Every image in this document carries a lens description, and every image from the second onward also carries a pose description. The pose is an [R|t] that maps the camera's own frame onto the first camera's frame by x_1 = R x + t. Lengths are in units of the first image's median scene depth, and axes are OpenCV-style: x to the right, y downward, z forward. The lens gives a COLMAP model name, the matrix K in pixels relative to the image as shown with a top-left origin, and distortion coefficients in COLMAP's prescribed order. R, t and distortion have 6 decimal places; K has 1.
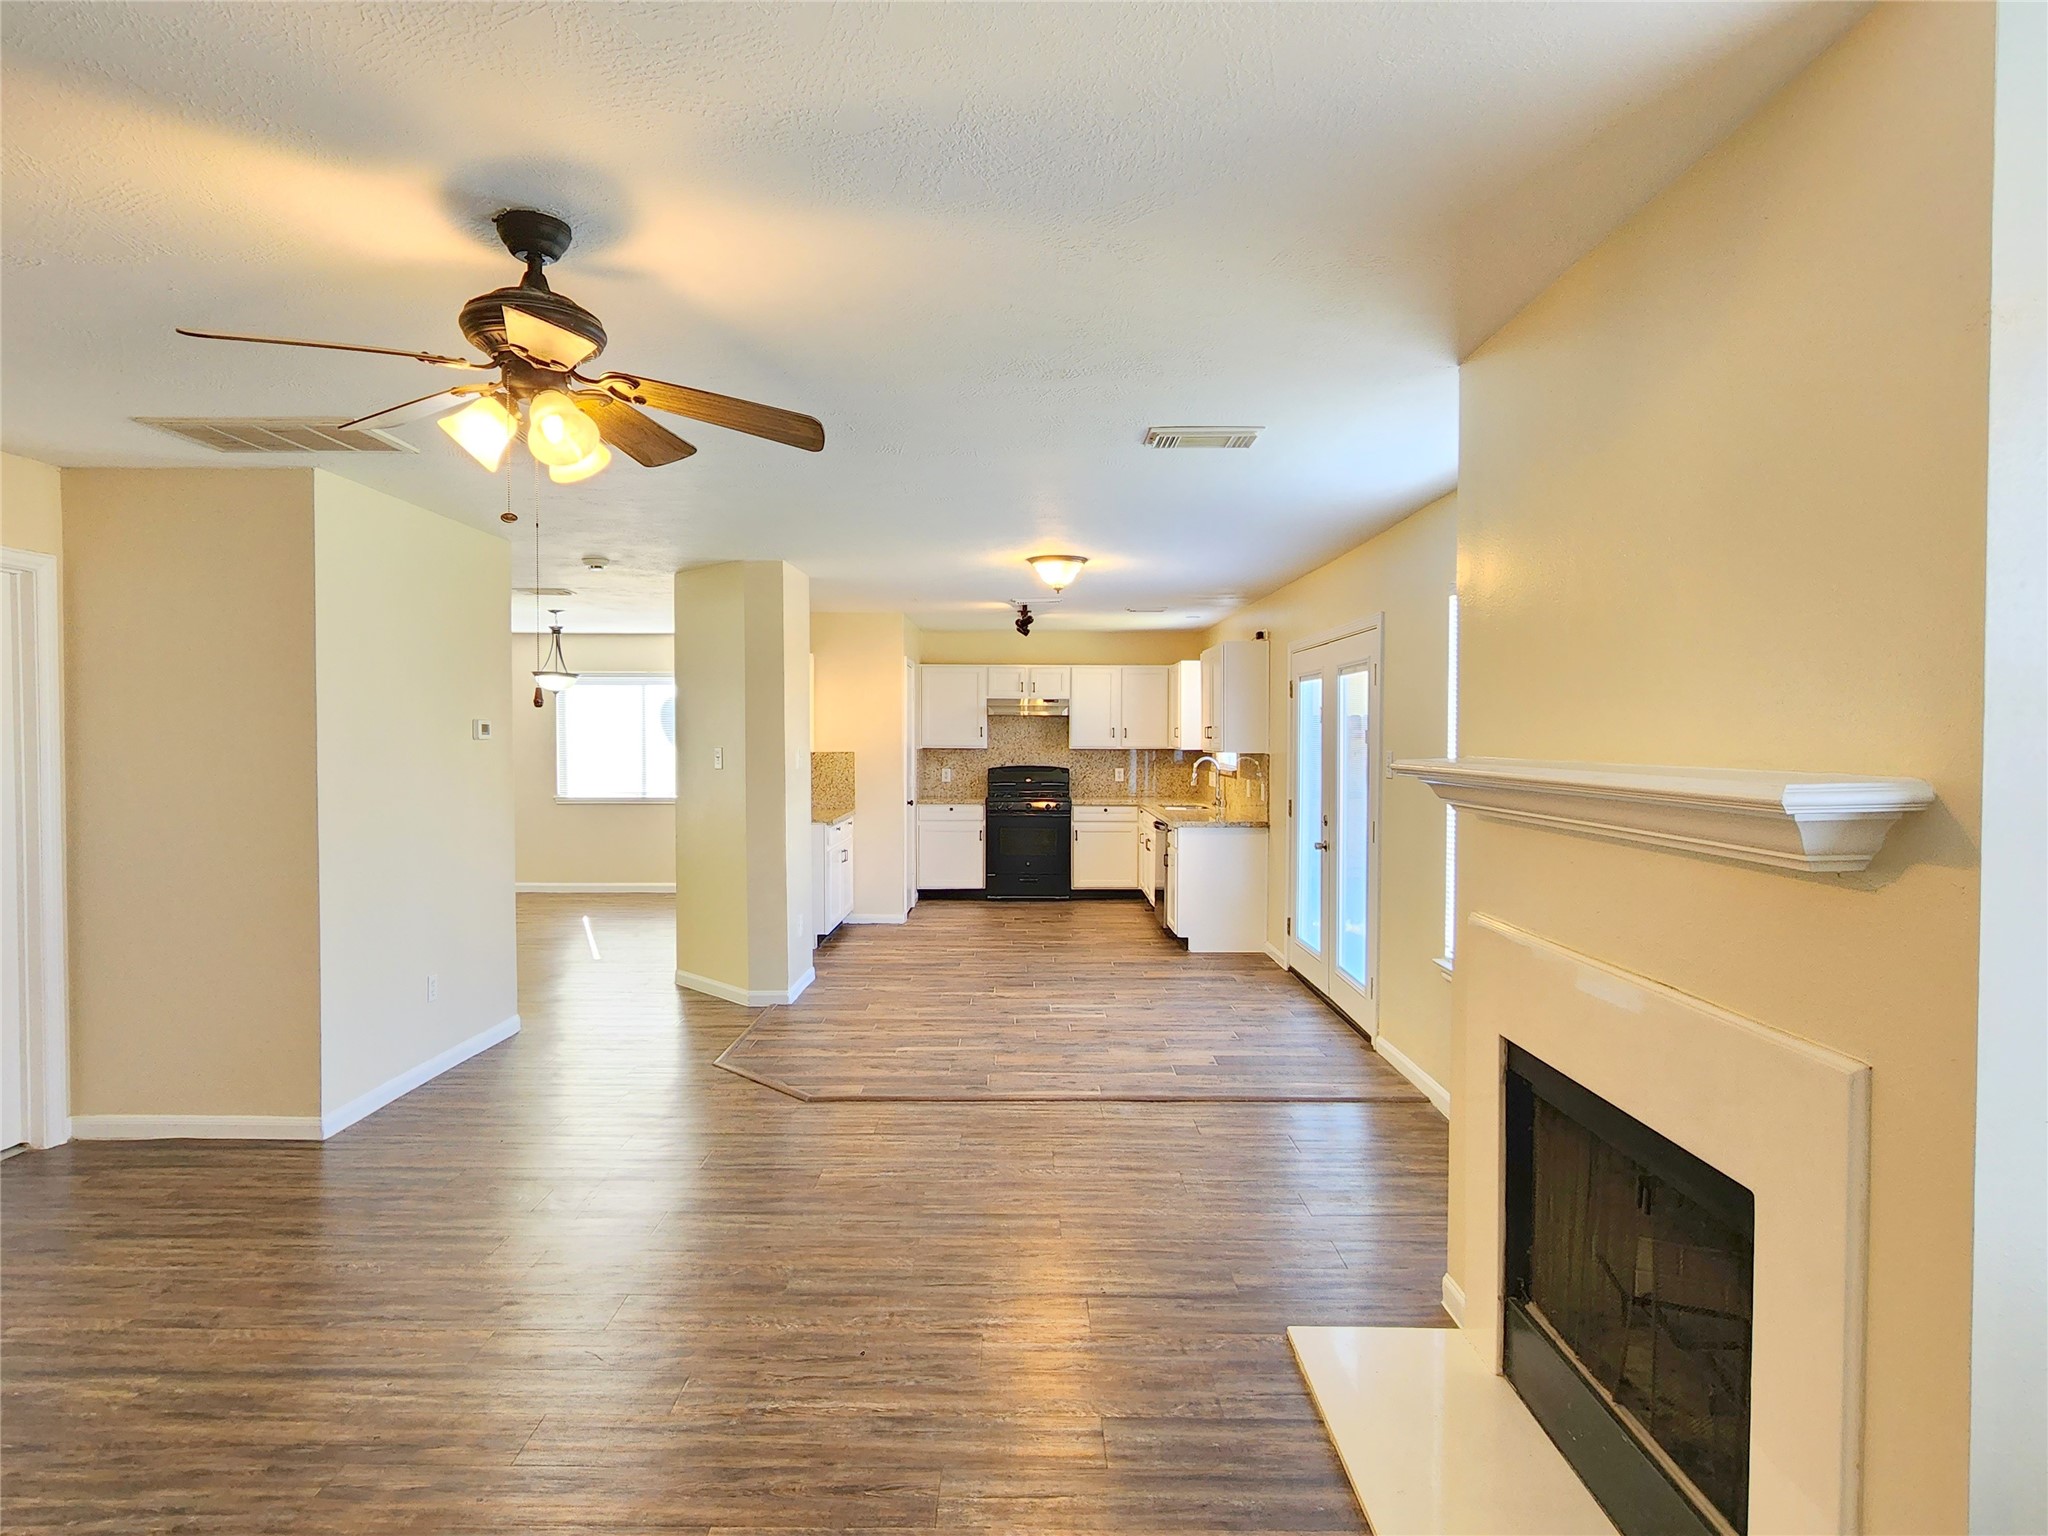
lens RADIAL K [[1162.5, 0, 1022.4], [0, 1162.5, 773.9], [0, 0, 1]] dist [-0.001755, 0.000555]
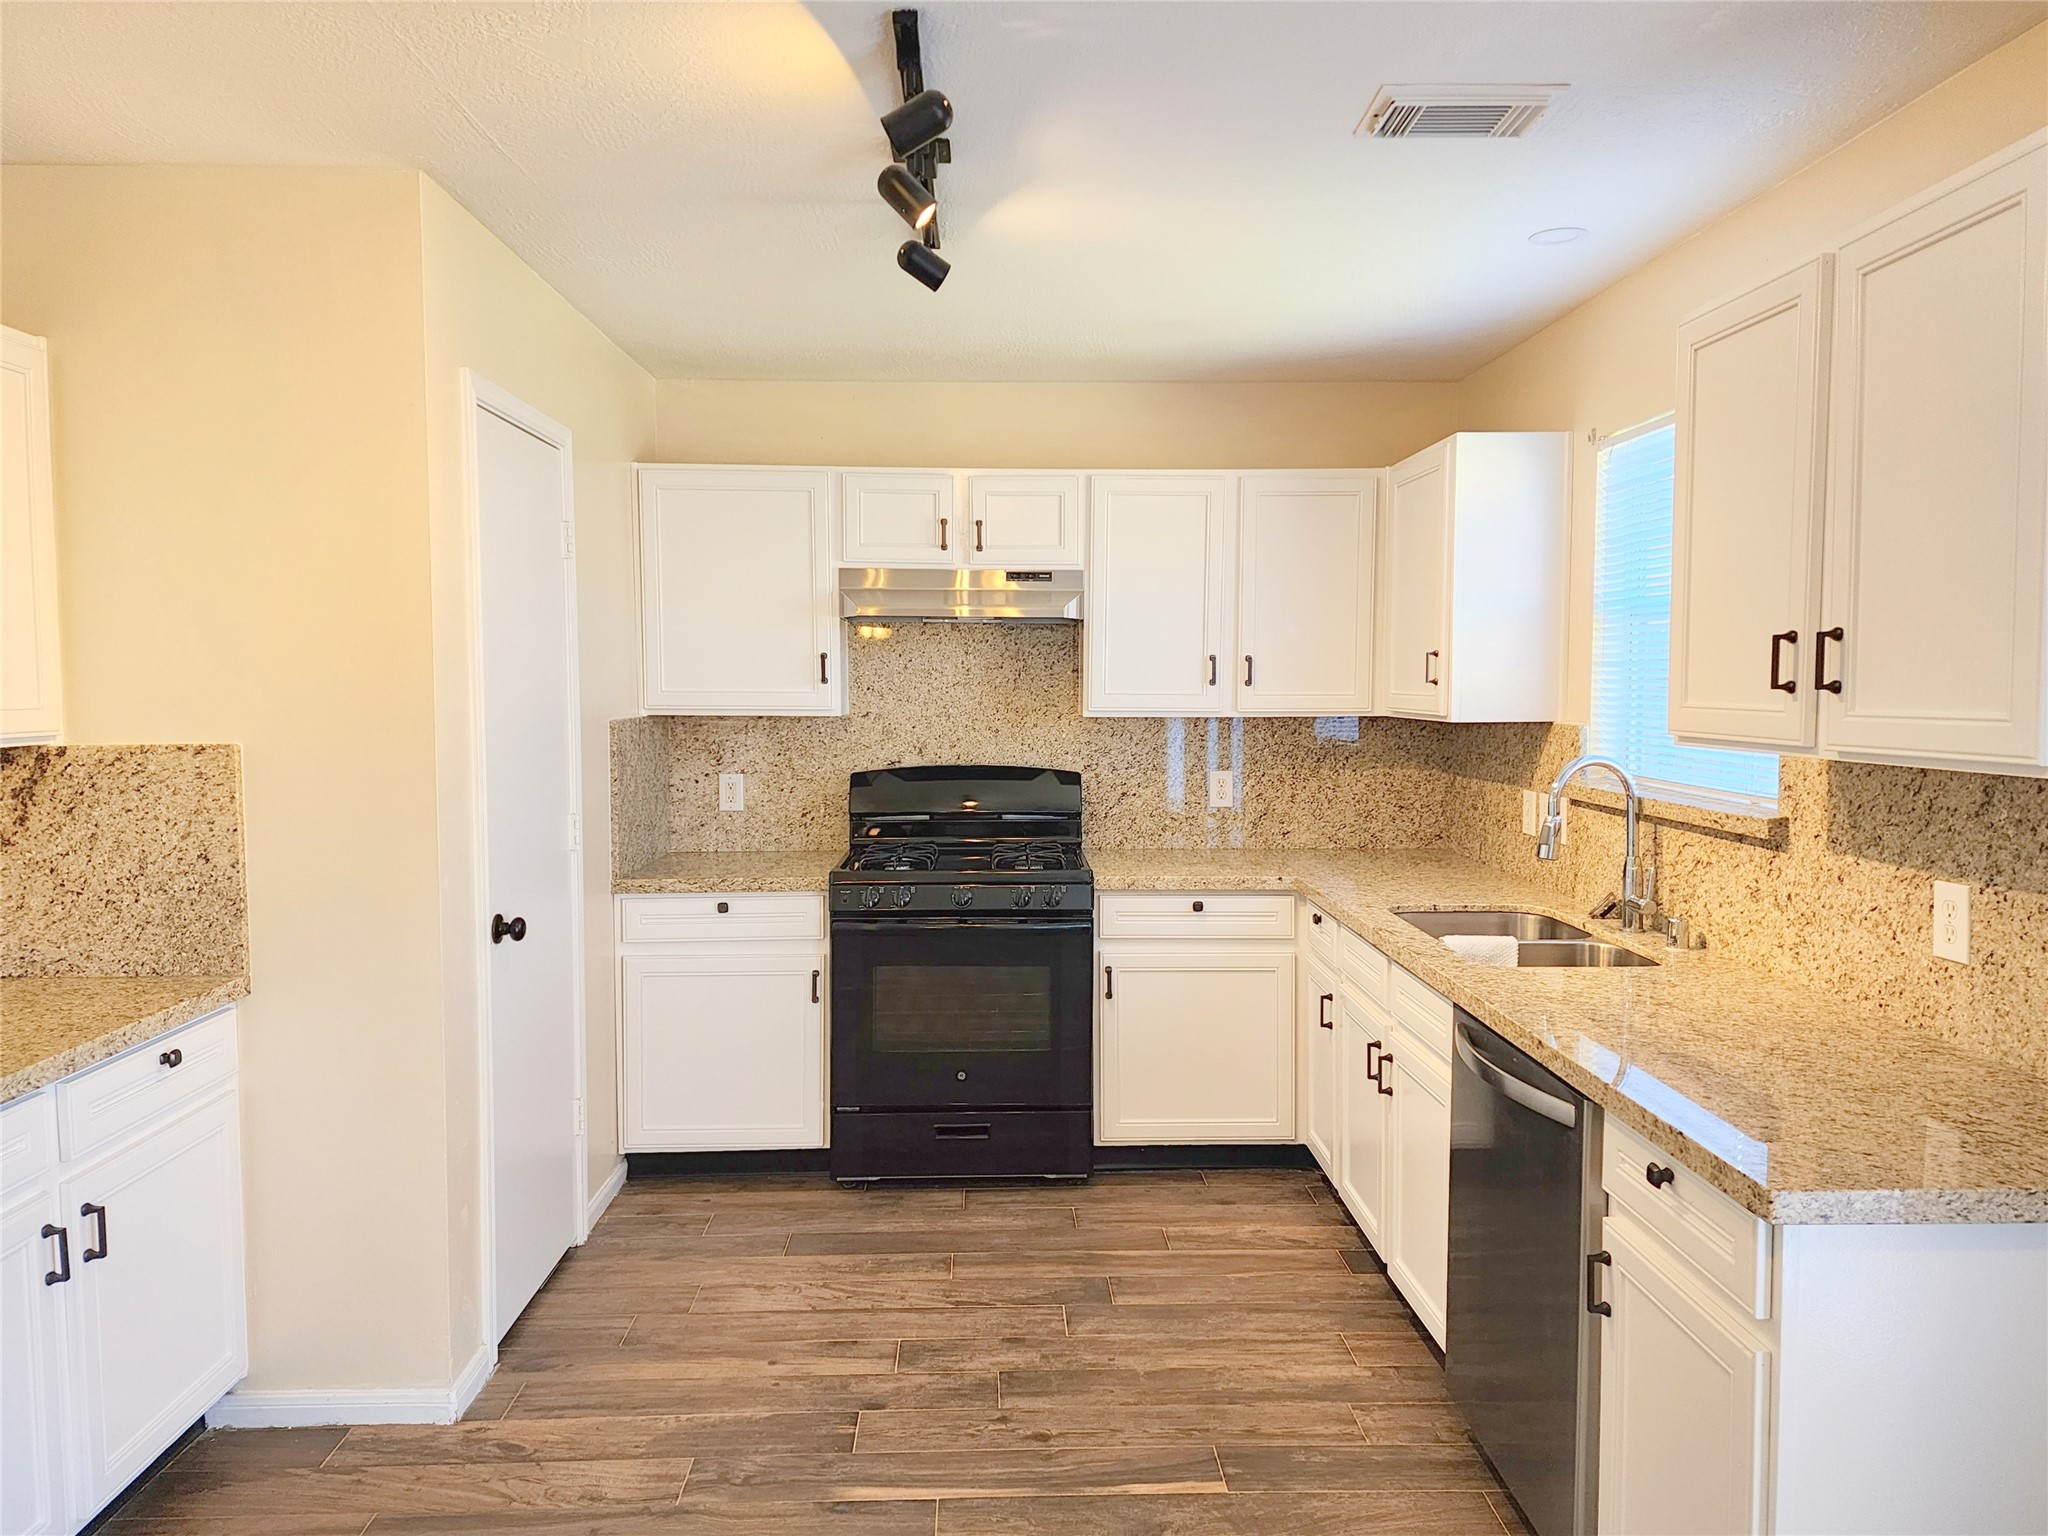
lens RADIAL K [[1396.6, 0, 1024.0], [0, 1396.6, 768.0], [0, 0, 1]] dist [0.058525, -0.063364]
pose [[0.999671, -0.004139, 0.025300, 0.013709], [0.003359, 0.999520, 0.030799, -0.021819], [-0.025415, -0.030704, 0.999205, 0.661787]]
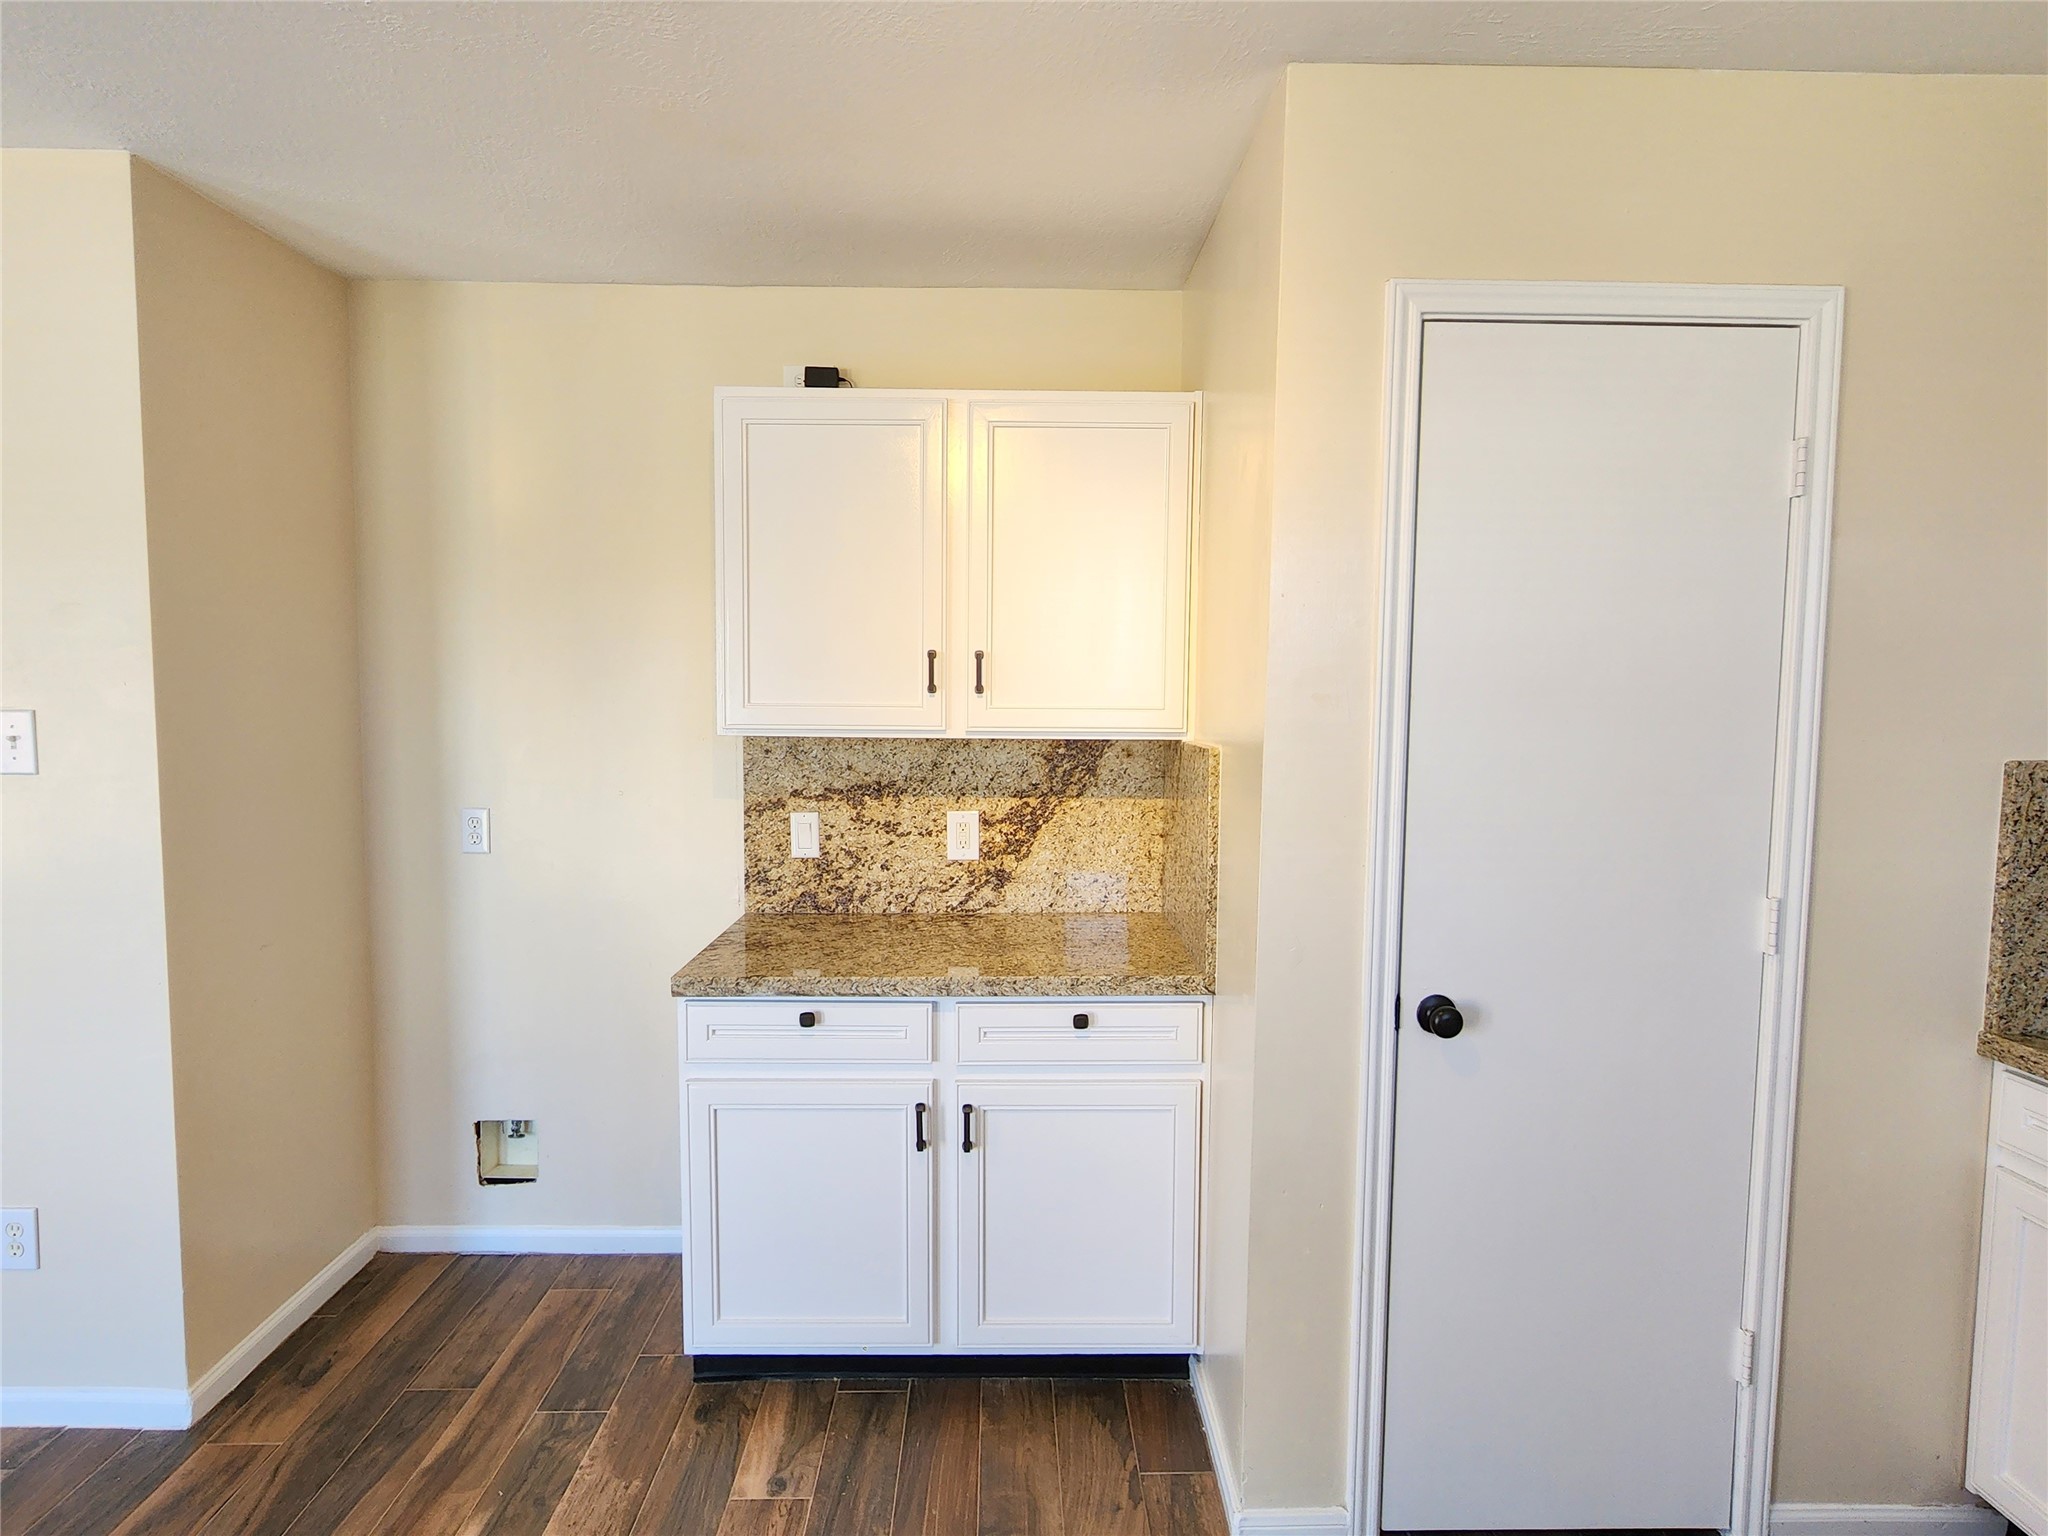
lens RADIAL K [[1153.7, 0, 1010.0], [0, 1153.7, 771.8], [0, 0, 1]] dist [0.000994, 0.002009]
pose [[0.011592, 0.077753, -0.996905, 0.097213], [-0.041364, 0.996156, 0.077214, -0.030018], [0.999077, 0.040340, 0.014764, 0.904322]]
